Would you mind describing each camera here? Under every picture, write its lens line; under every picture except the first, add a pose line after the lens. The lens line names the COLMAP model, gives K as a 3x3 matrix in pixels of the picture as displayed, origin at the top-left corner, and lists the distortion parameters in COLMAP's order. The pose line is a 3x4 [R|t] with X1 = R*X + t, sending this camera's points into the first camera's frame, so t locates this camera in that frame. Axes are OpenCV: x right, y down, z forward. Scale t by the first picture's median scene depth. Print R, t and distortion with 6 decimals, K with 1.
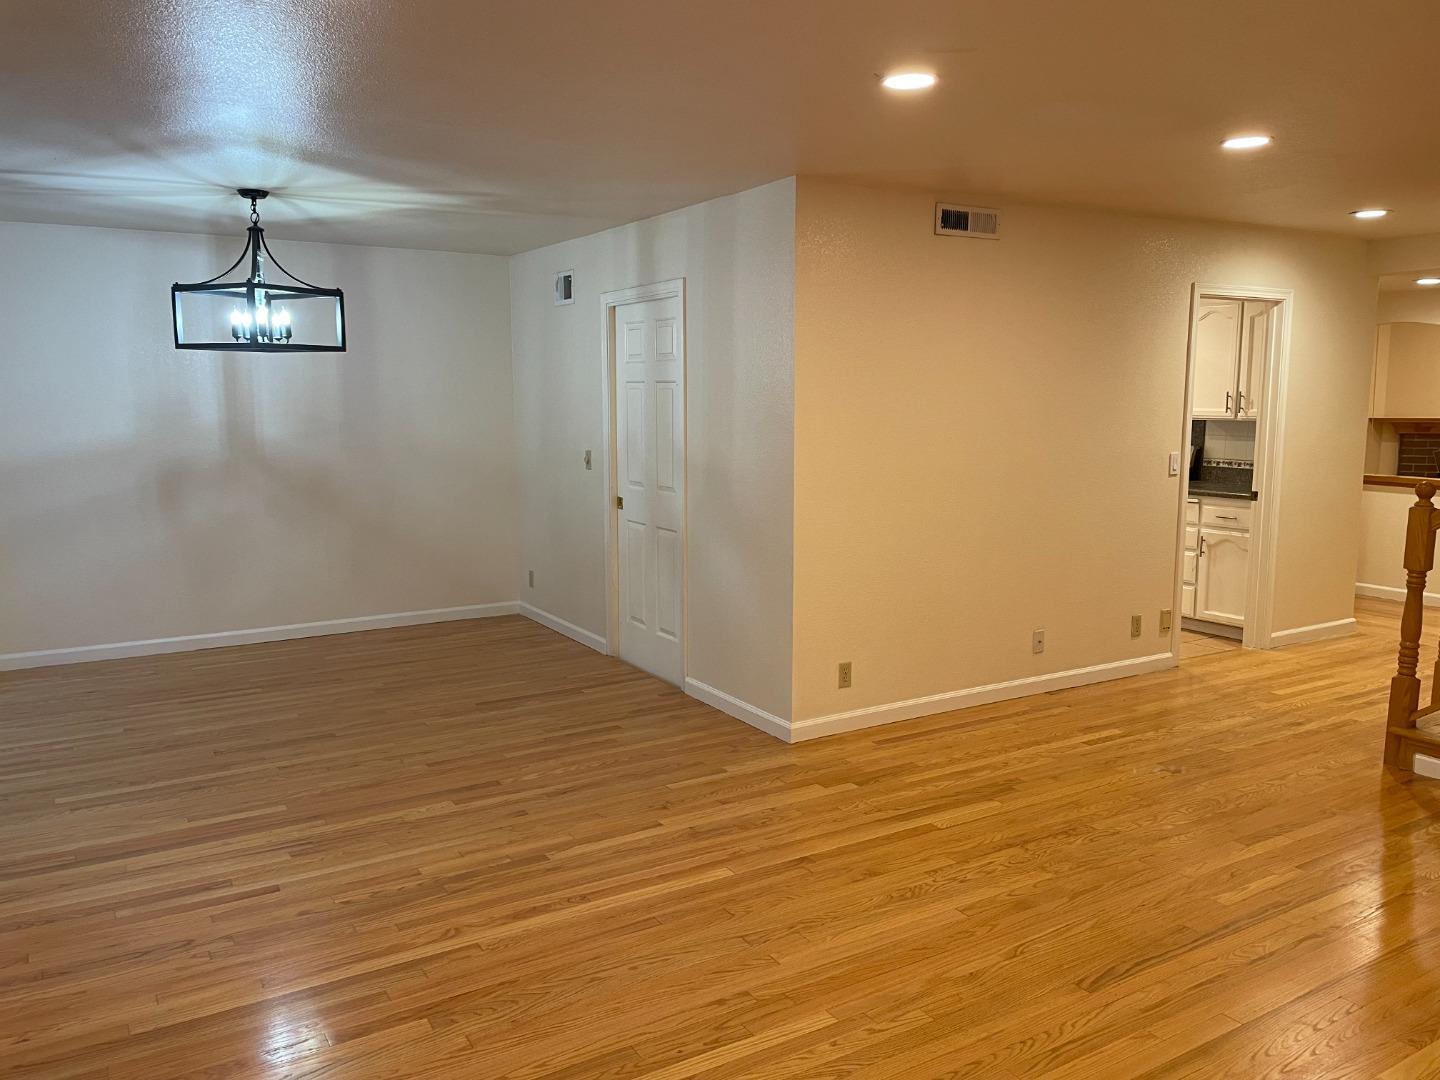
lens RADIAL K [[1070.8, 0, 719.5], [0, 1070.8, 529.2], [0, 0, 1]] dist [0.114863, -0.152092]
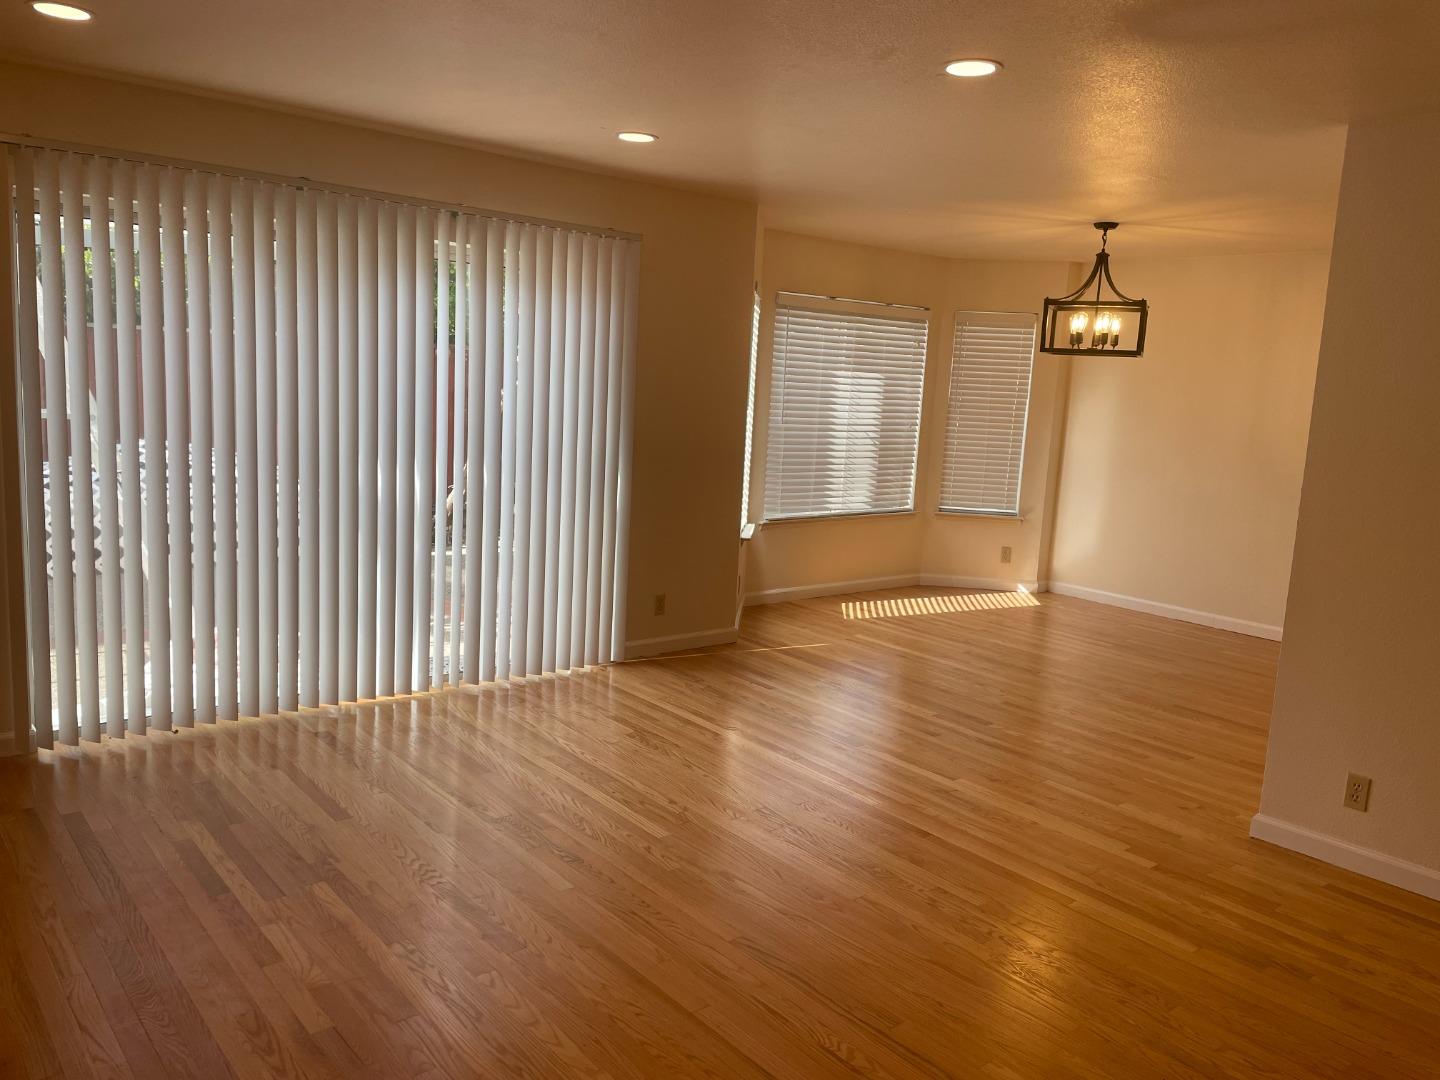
lens RADIAL K [[1070.8, 0, 719.5], [0, 1070.8, 529.2], [0, 0, 1]] dist [0.114863, -0.152092]
pose [[0.162134, 0.153631, -0.974736, 0.758236], [-0.177302, 0.976265, 0.124381, -0.054861], [0.970709, 0.152656, 0.185525, 0.428563]]
